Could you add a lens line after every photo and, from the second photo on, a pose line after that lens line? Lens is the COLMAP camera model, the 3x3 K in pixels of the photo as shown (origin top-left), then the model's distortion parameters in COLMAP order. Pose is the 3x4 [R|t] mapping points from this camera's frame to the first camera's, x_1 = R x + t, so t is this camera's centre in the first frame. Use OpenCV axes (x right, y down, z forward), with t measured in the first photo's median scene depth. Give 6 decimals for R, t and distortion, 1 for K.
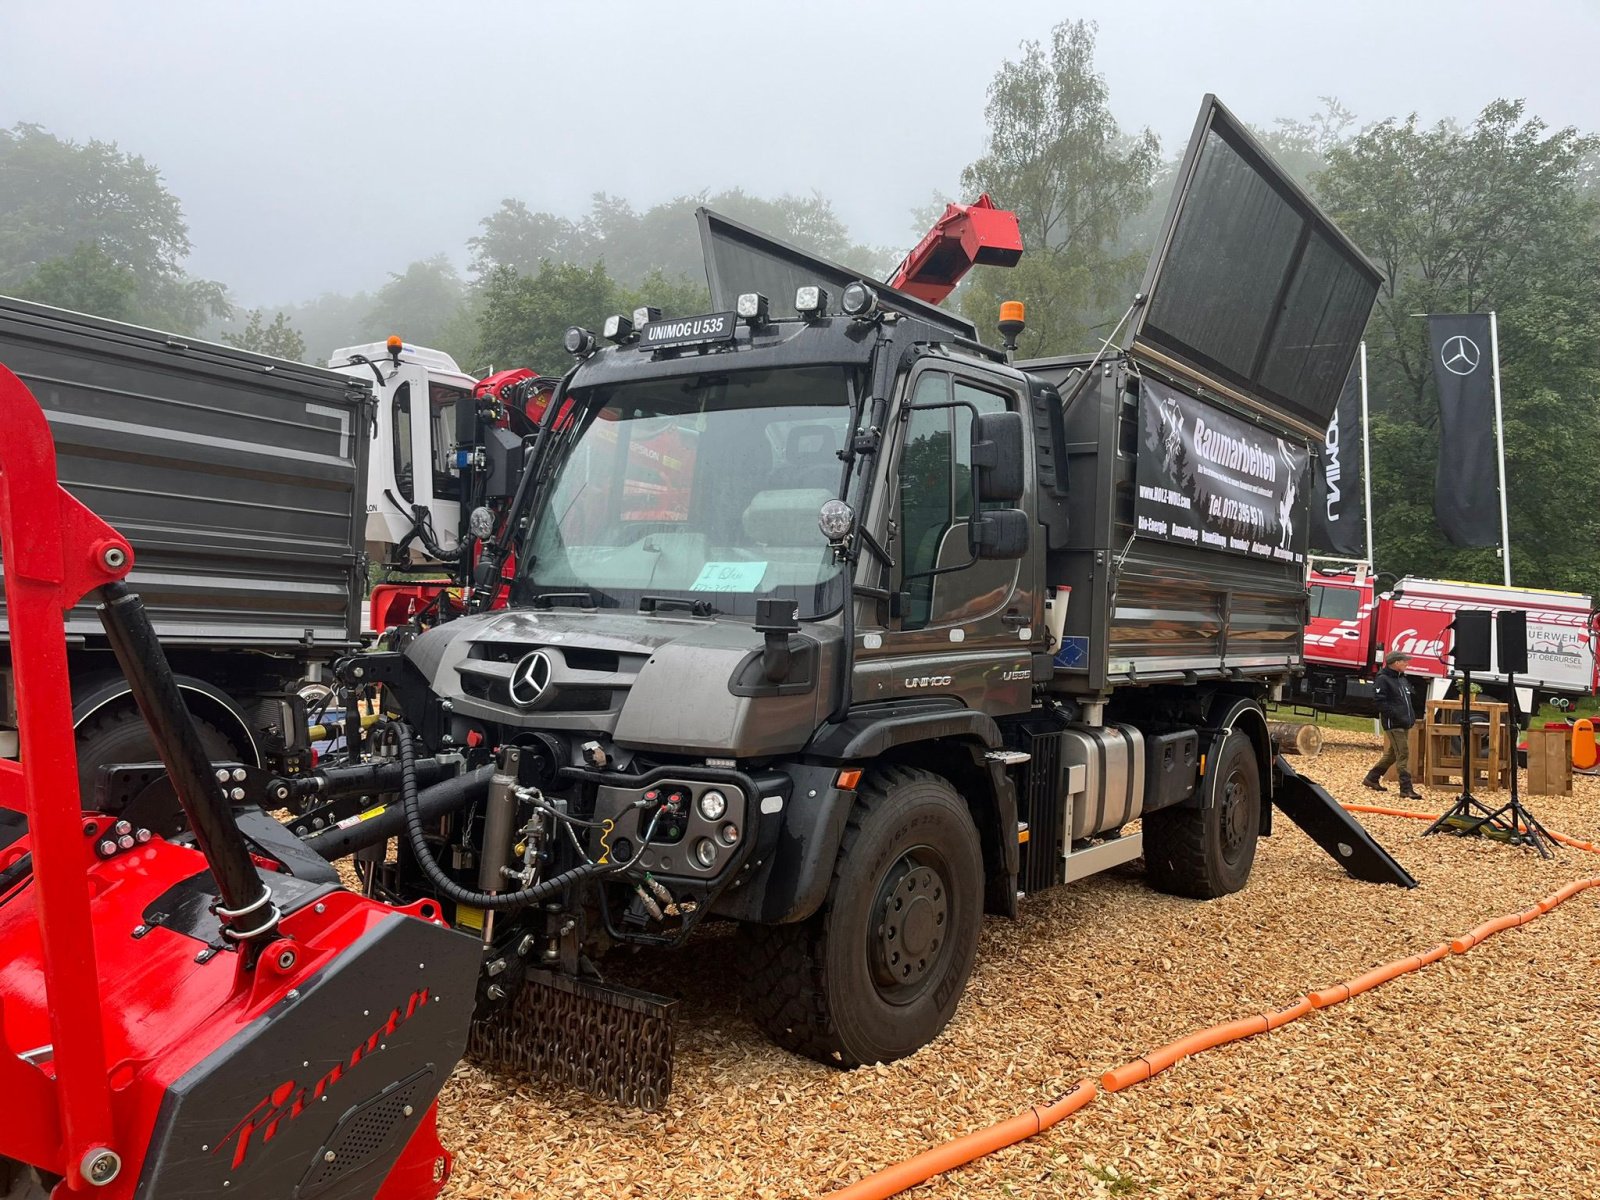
lens RADIAL K [[1268.6, 0, 800.0], [0, 1268.6, 600.0], [0, 0, 1]] dist [-0.000908, -0.000136]
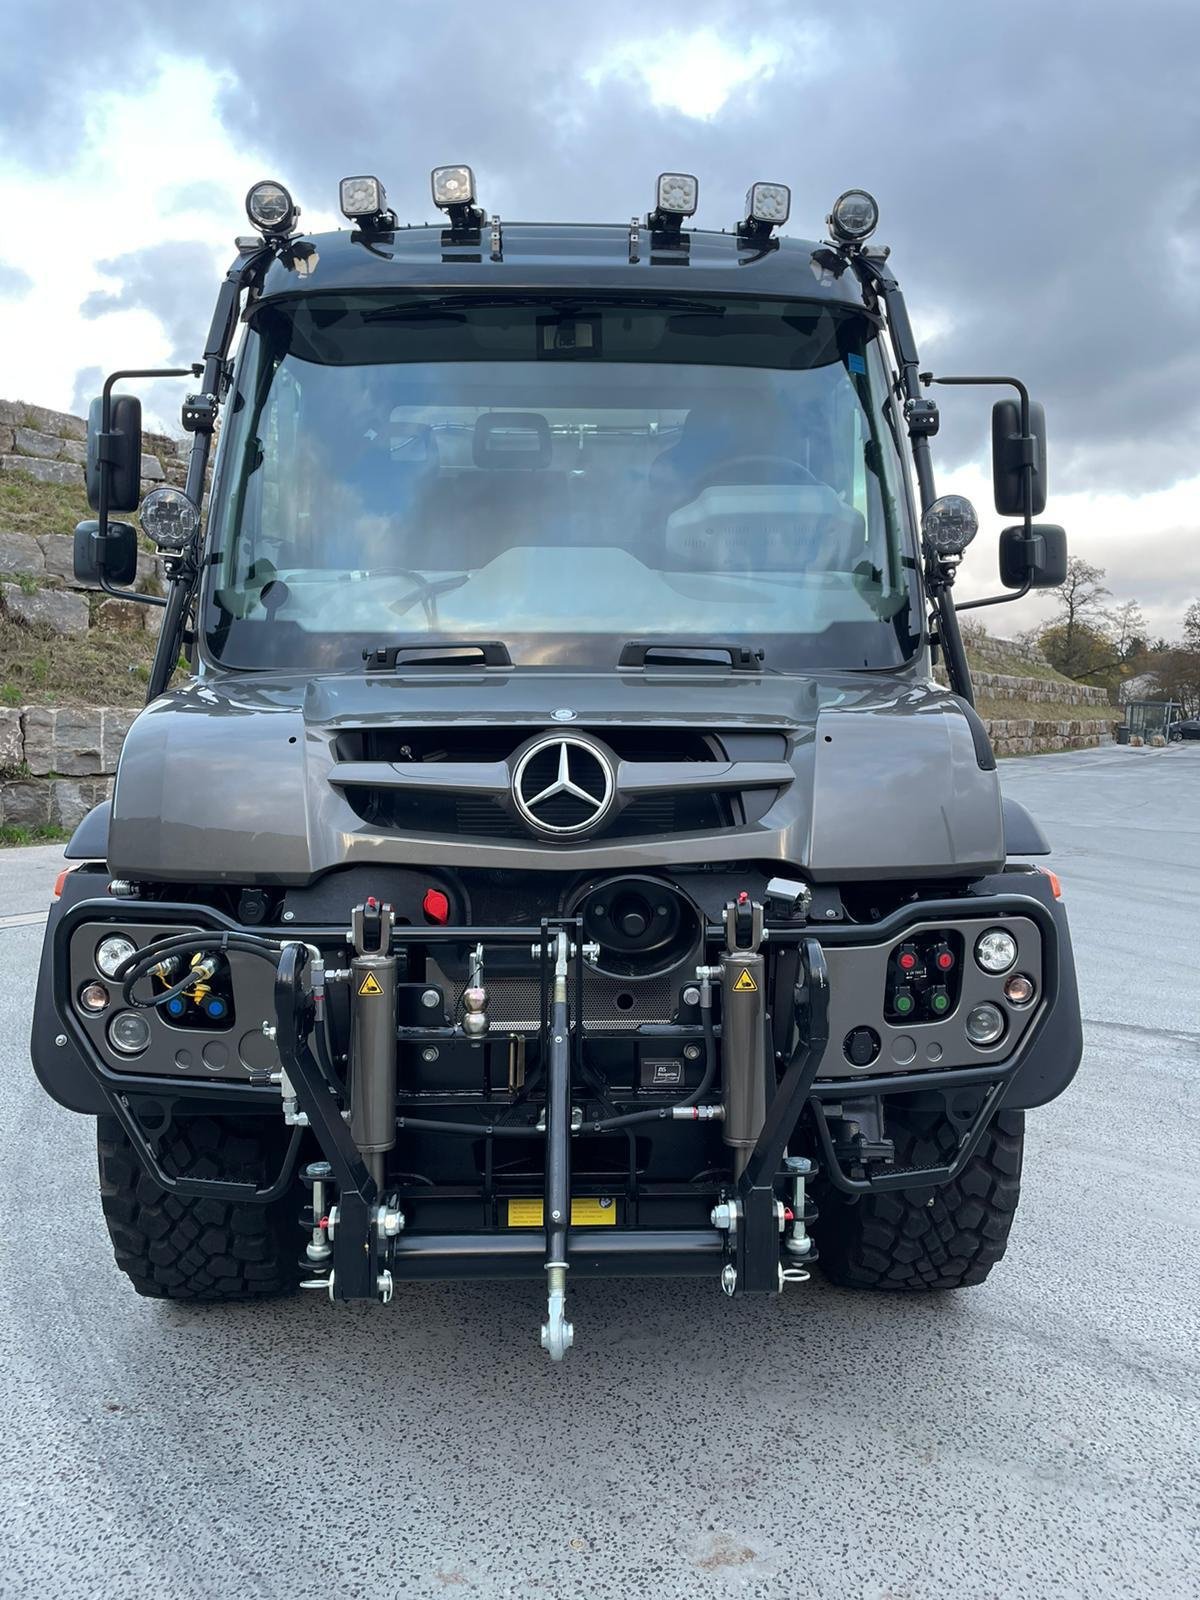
lens RADIAL K [[1245.3, 0, 600.0], [0, 1245.3, 800.0], [0, 0, 1]] dist [0.000071, -0.001346]
pose [[0.785317, -0.078157, 0.614141, -0.496645], [0.027492, 0.995423, 0.091526, 0.017379], [-0.618483, -0.054992, 0.783871, 0.515895]]
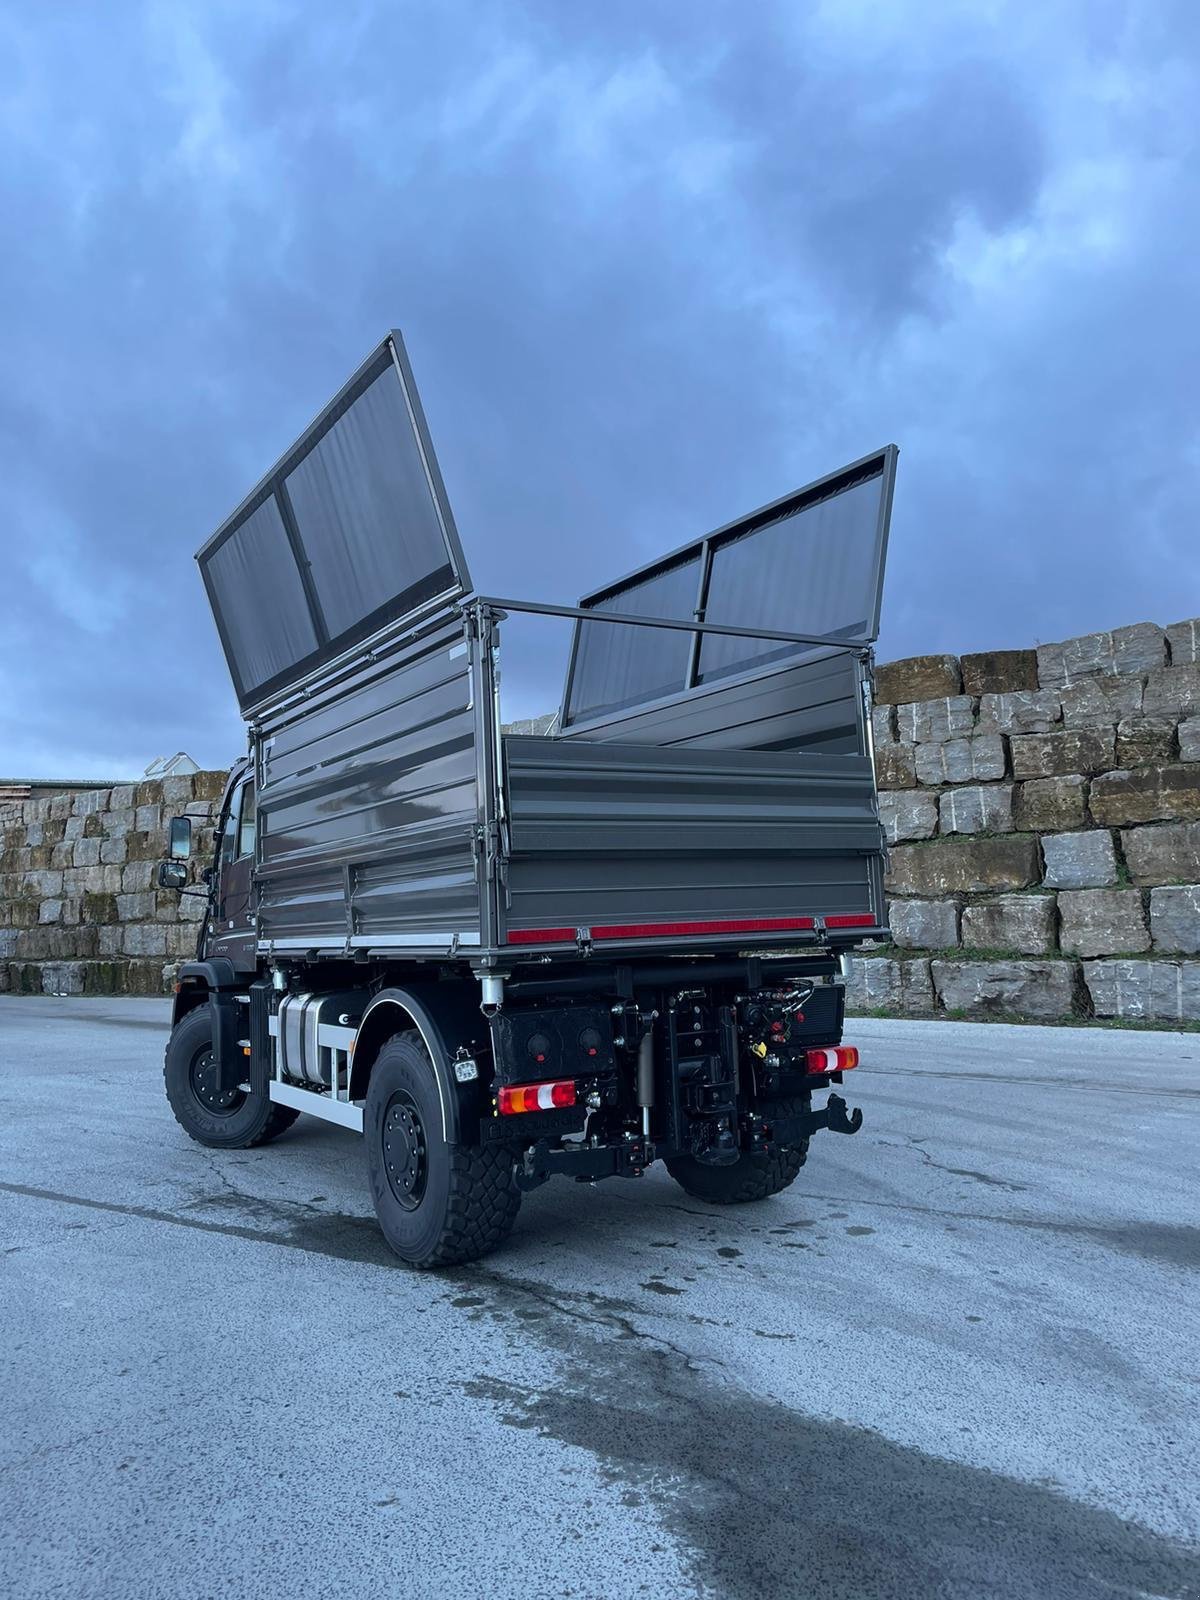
lens RADIAL K [[1245.3, 0, 600.0], [0, 1245.3, 800.0], [0, 0, 1]] dist [0.000071, -0.001346]
pose [[-0.385783, -0.110088, -0.915998, 1.666696], [0.038646, 0.990056, -0.135265, 0.116247], [0.921780, -0.087583, -0.377692, 2.295673]]
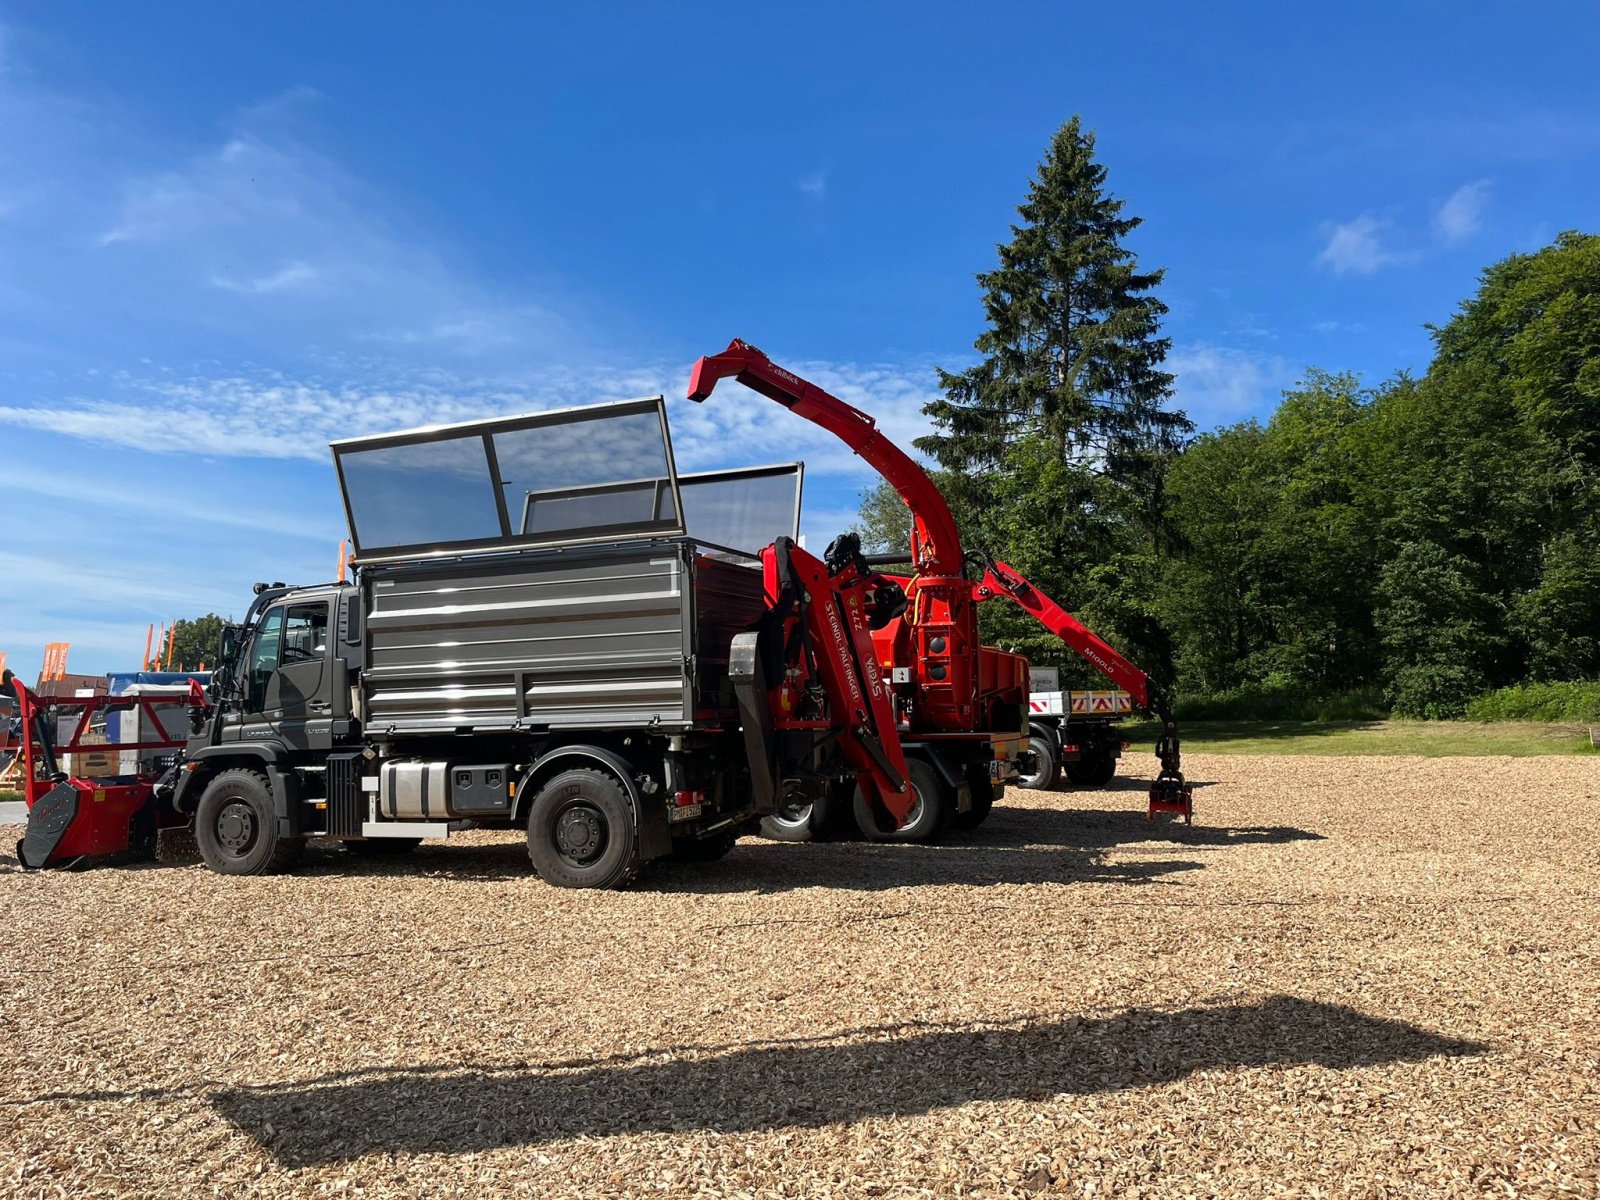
lens RADIAL K [[1245.3, 0, 801.9], [0, 1245.3, 570.6], [0, 0, 1]] dist [0.000071, -0.001346]
pose [[0.224857, -0.161285, -0.960951, 2.803832], [0.047064, 0.986852, -0.154619, 0.178938], [0.973255, -0.010459, 0.229491, 1.494592]]
